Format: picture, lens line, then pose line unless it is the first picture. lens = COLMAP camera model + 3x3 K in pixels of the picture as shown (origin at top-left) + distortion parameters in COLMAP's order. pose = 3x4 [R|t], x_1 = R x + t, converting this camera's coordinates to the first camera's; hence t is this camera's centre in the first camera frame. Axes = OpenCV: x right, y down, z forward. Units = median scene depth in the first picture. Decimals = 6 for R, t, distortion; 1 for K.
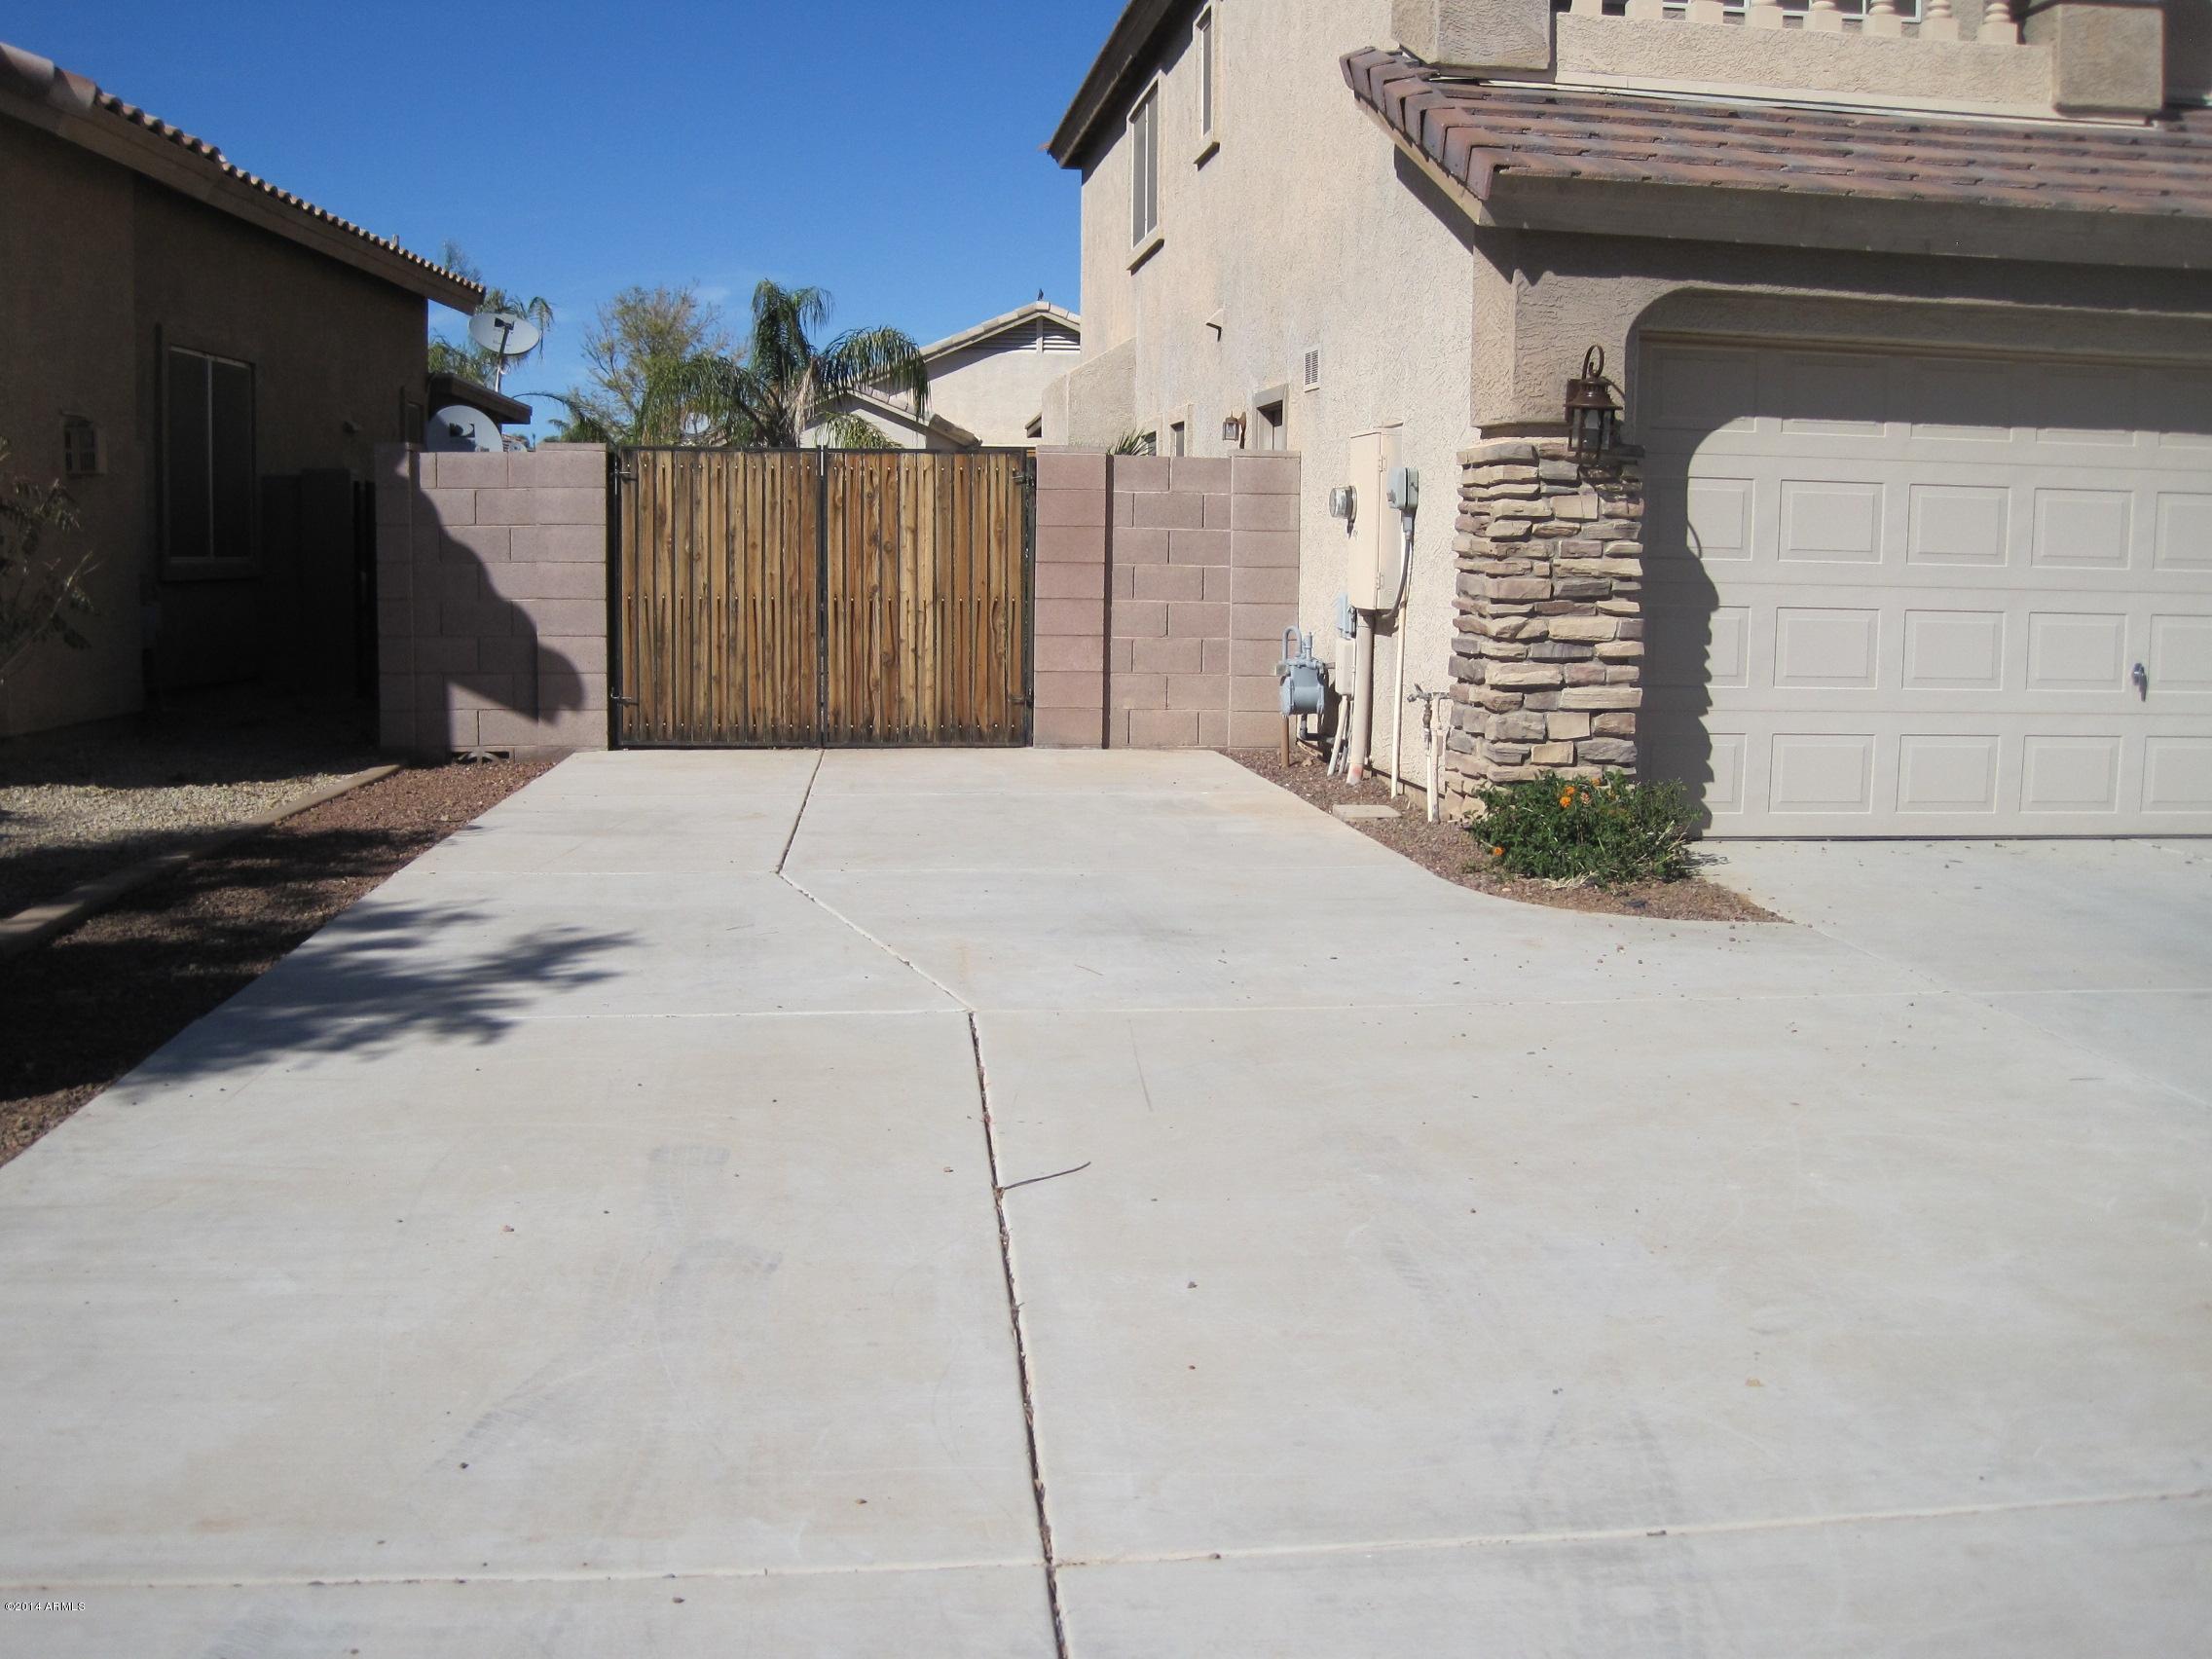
lens RADIAL K [[2266.4, 0, 1119.8], [0, 2266.4, 823.8], [0, 0, 1]] dist [-0.124497, 0.000000]
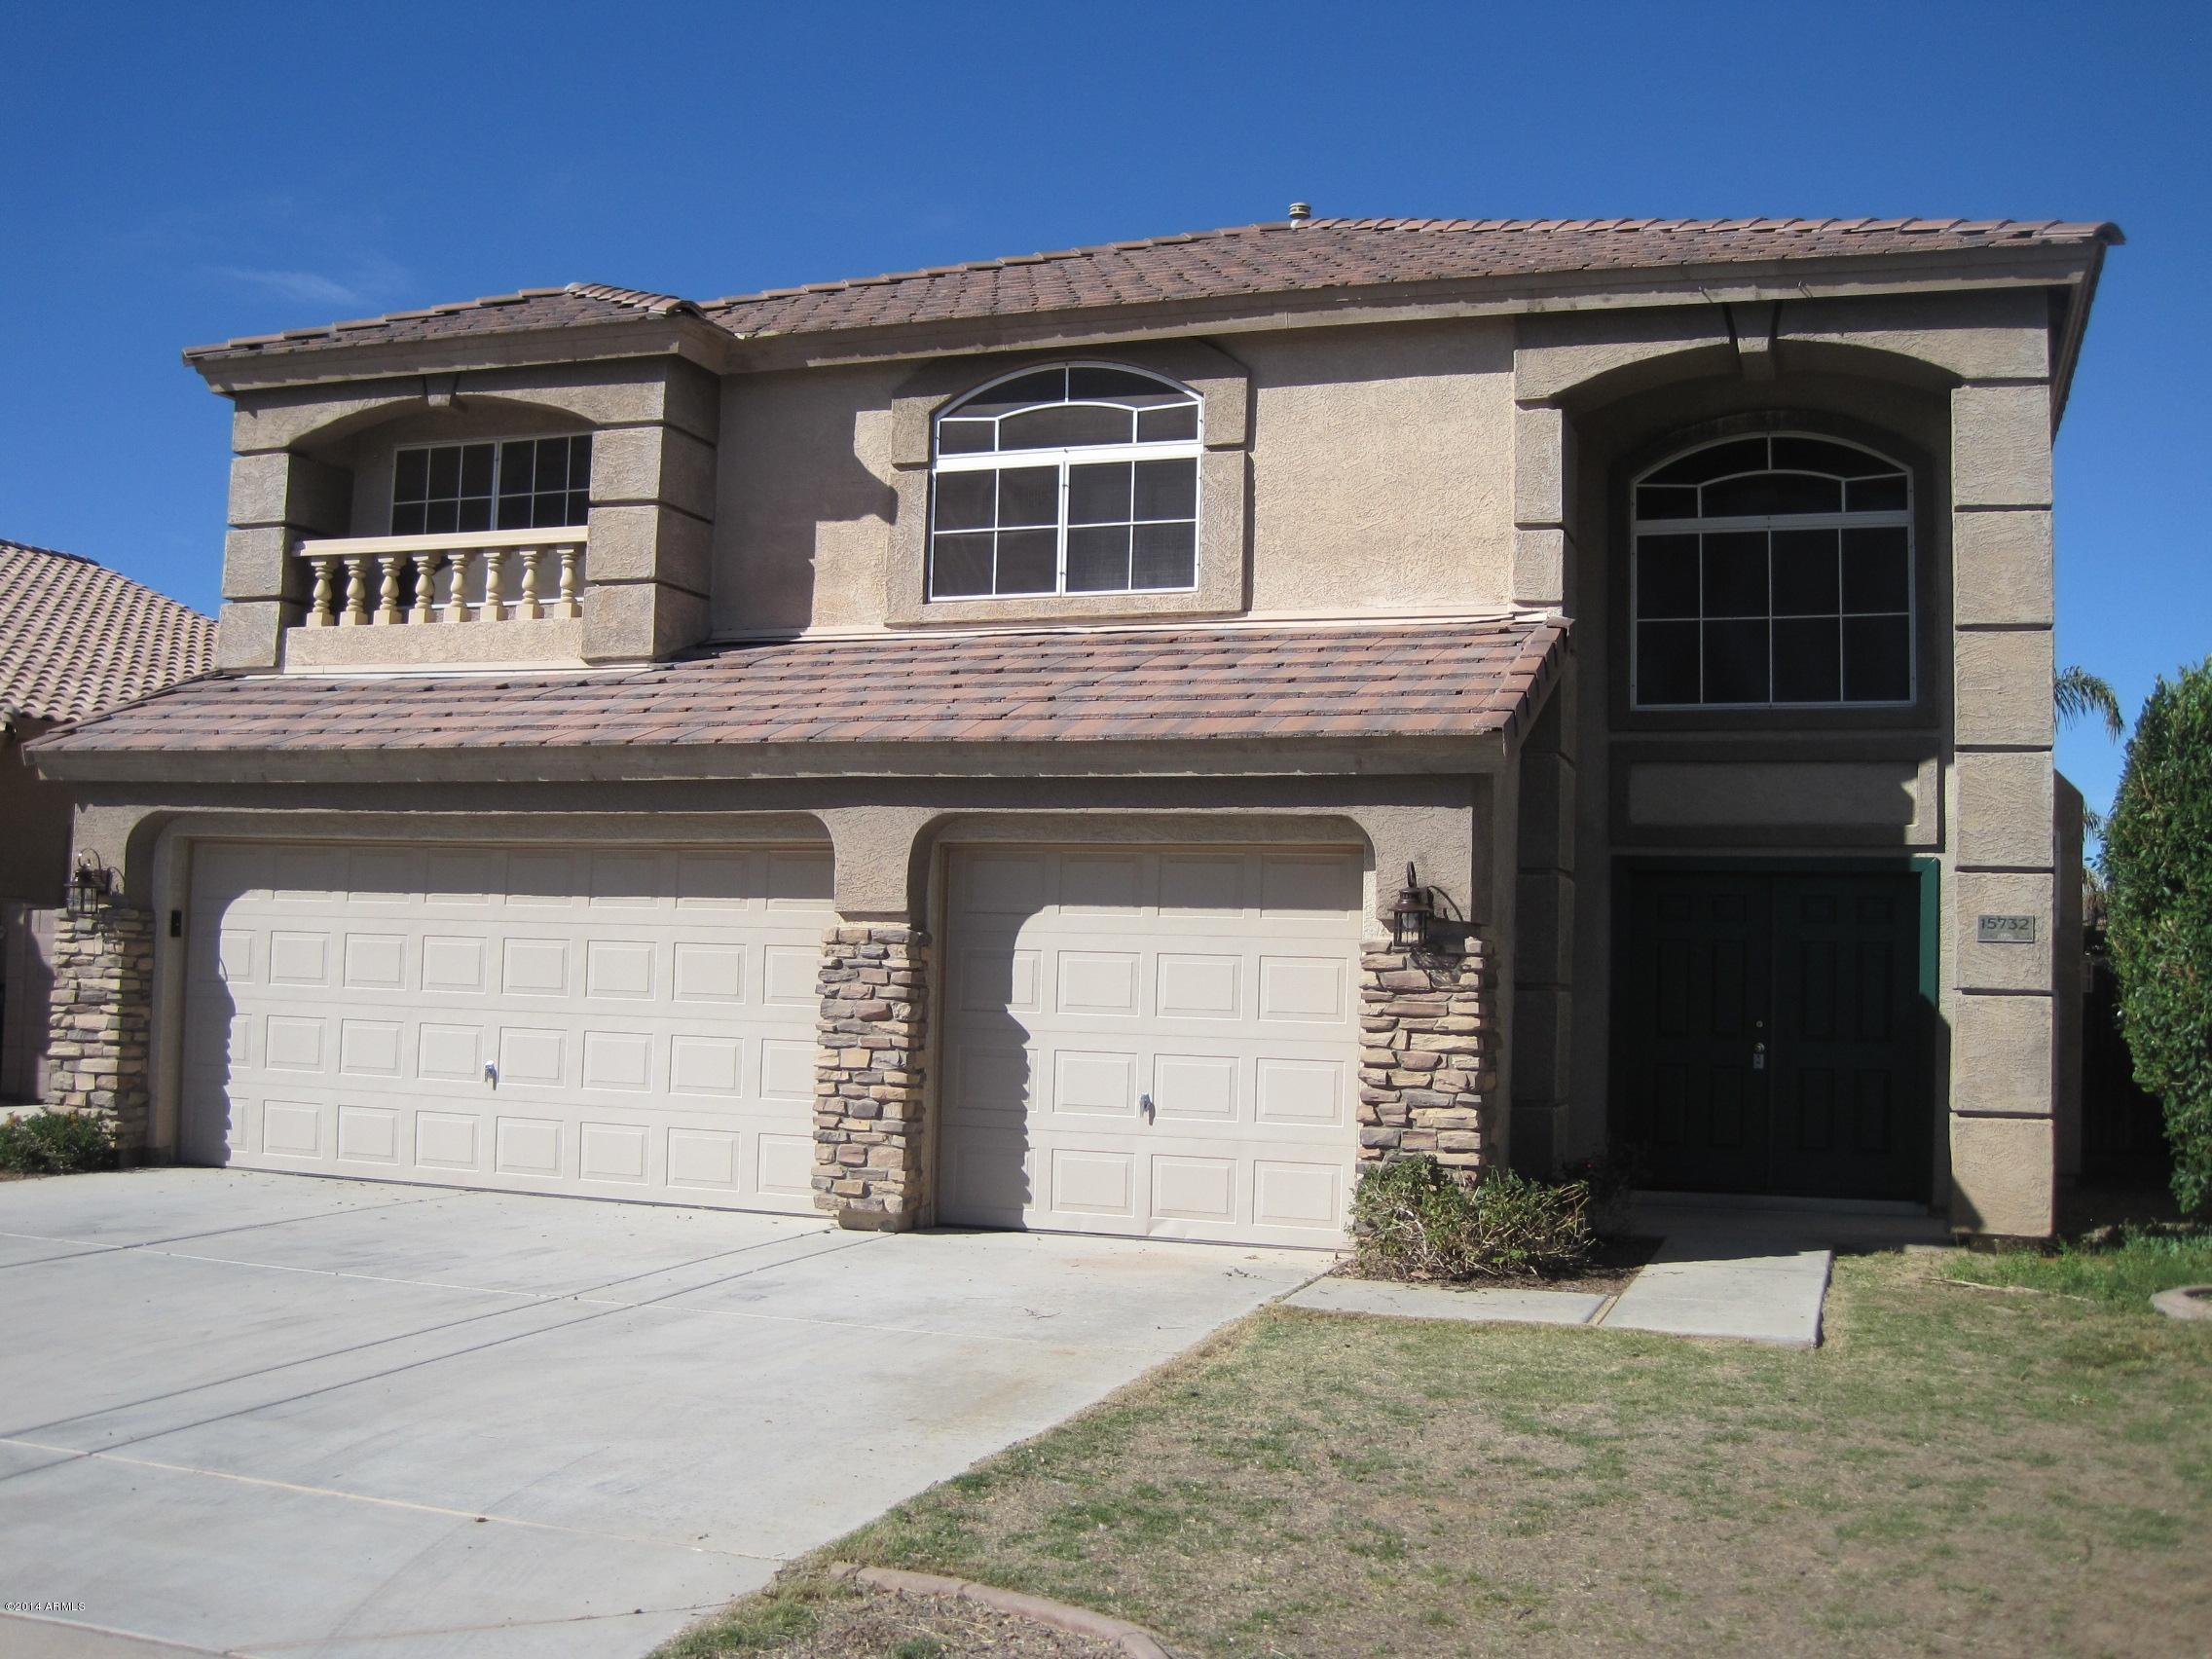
lens RADIAL K [[2266.4, 0, 1089.1], [0, 2266.4, 835.8], [0, 0, 1]] dist [-0.124497, 0.000000]
pose [[0.892186, -0.013905, -0.451453, 1.435550], [-0.074102, 0.981476, -0.176674, 0.007884], [0.445547, 0.191080, 0.874629, -0.081077]]
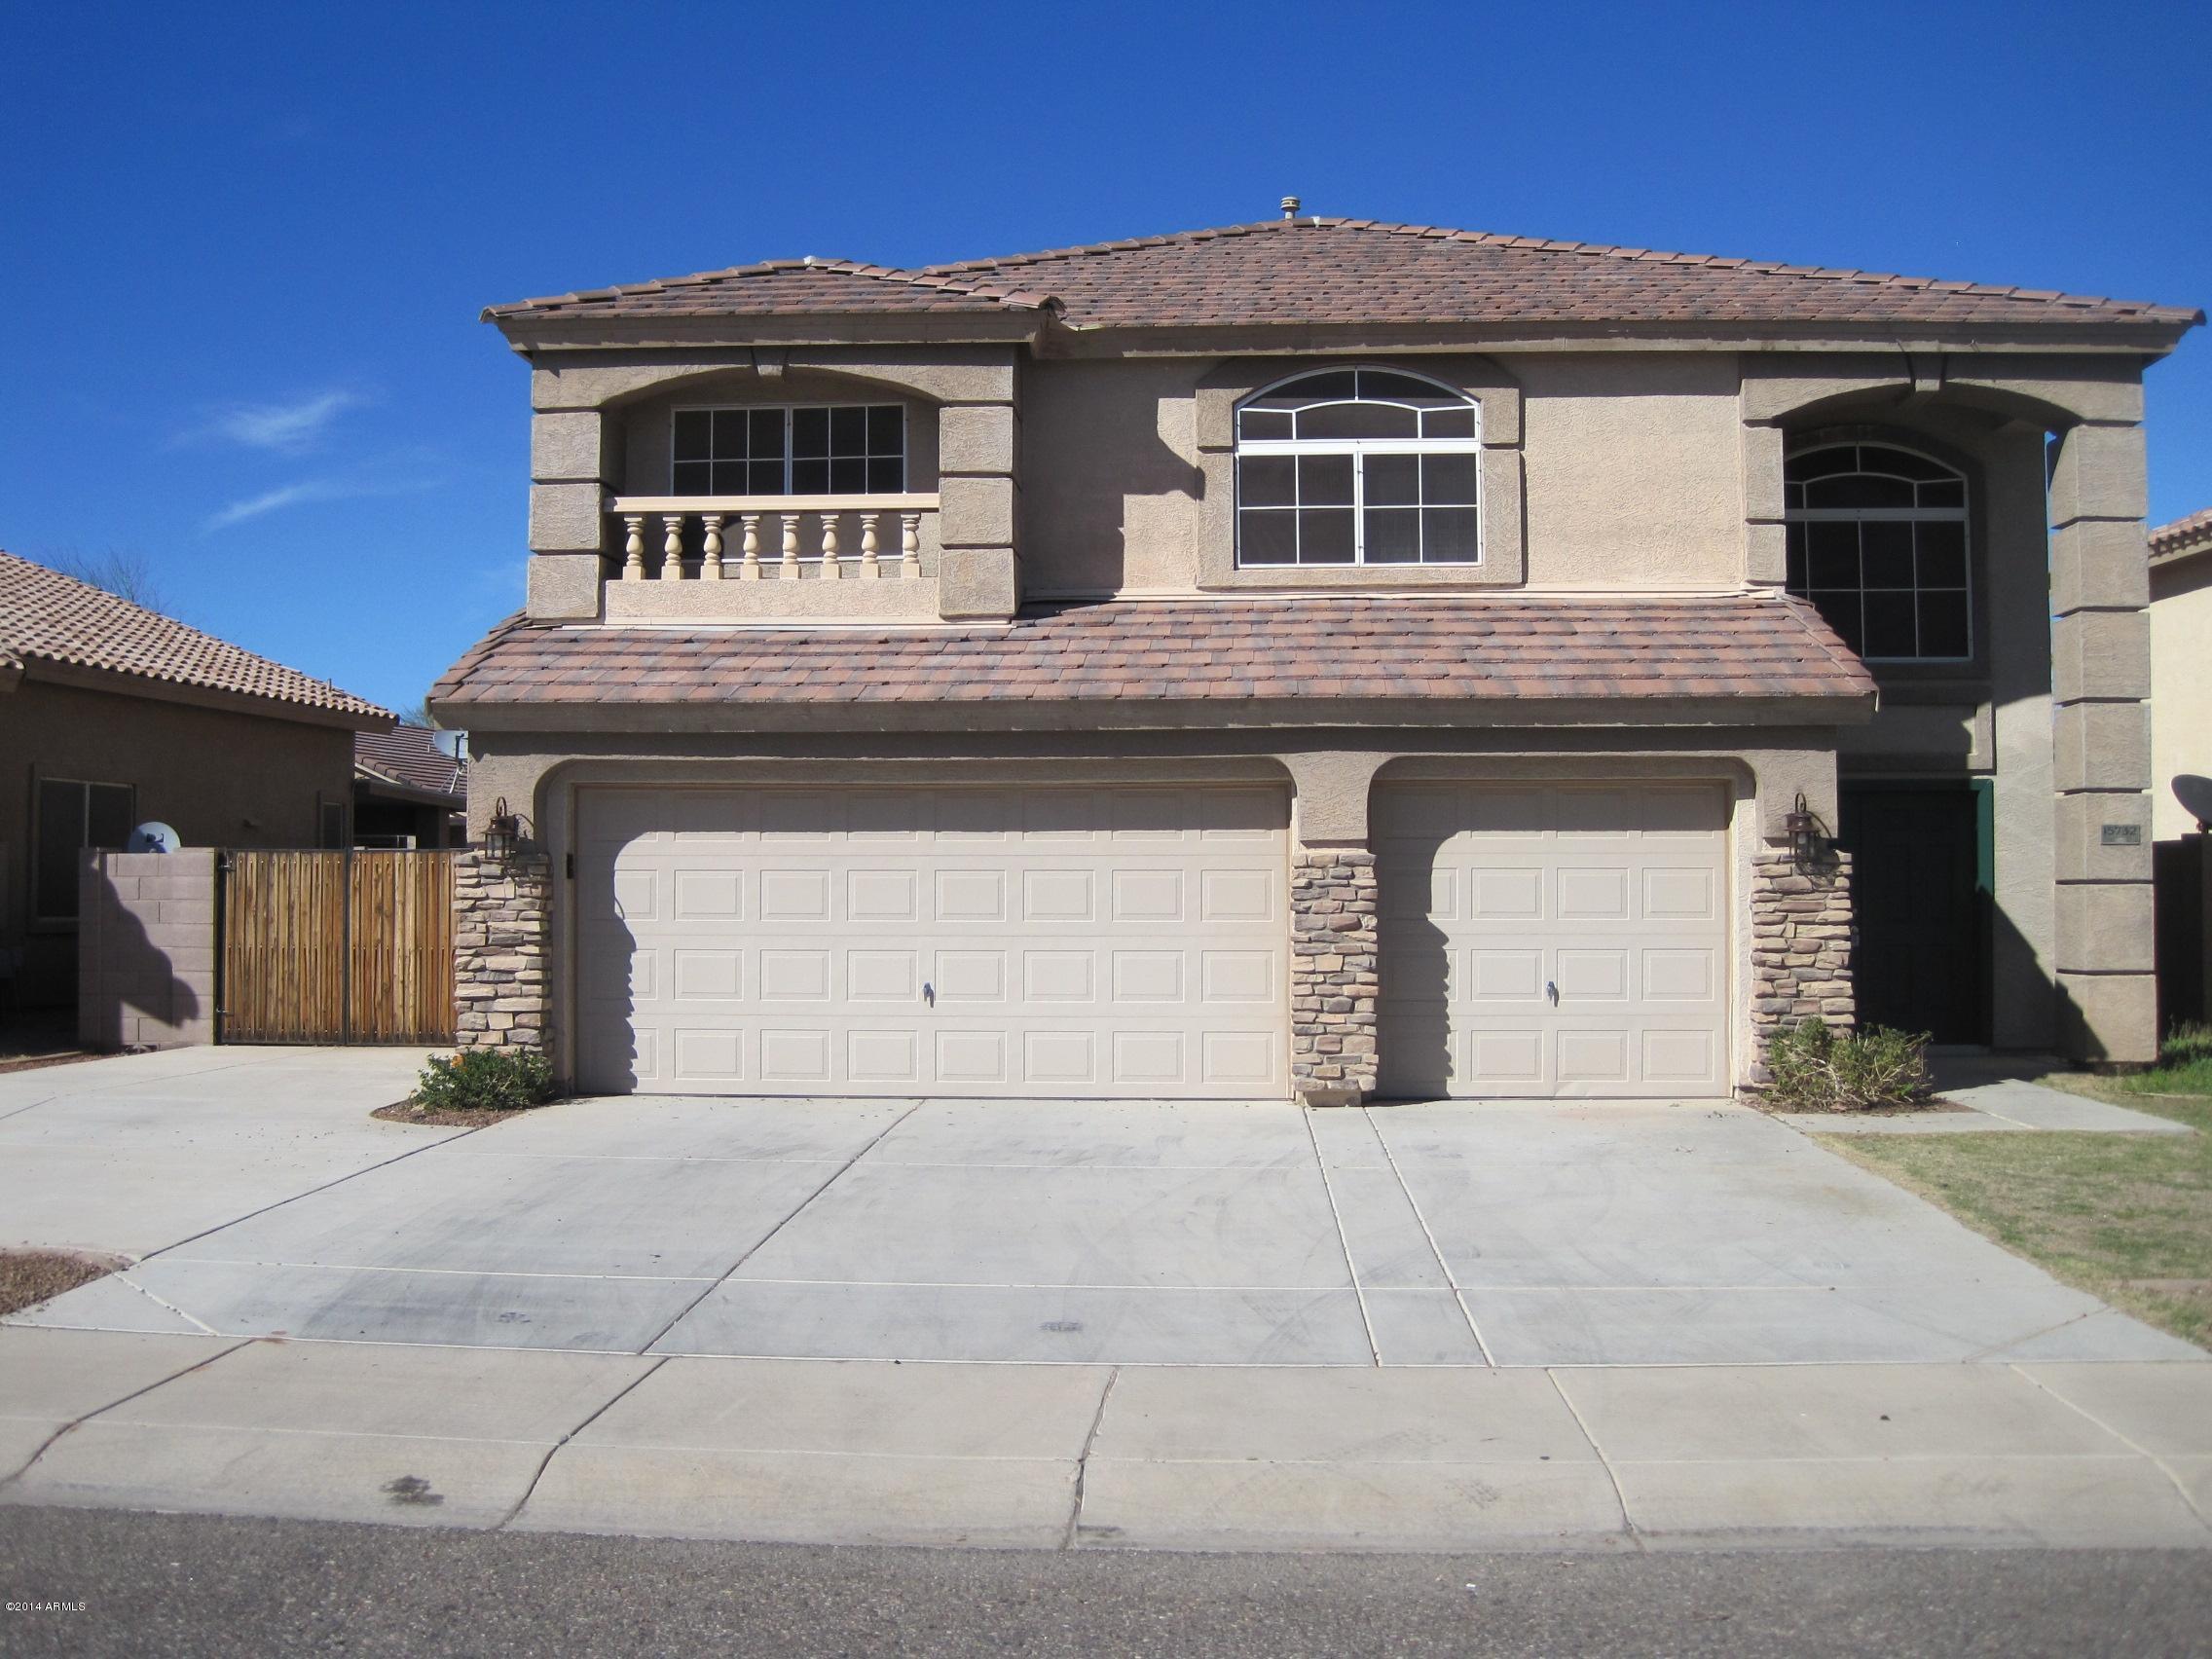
lens RADIAL K [[2266.4, 0, 1109.2], [0, 2266.4, 832.8], [0, 0, 1]] dist [-0.124497, 0.000000]
pose [[0.983585, -0.016170, -0.179719, 0.875835], [-0.010765, 0.988944, -0.147898, 0.055167], [0.180123, 0.147405, 0.972537, -0.516761]]
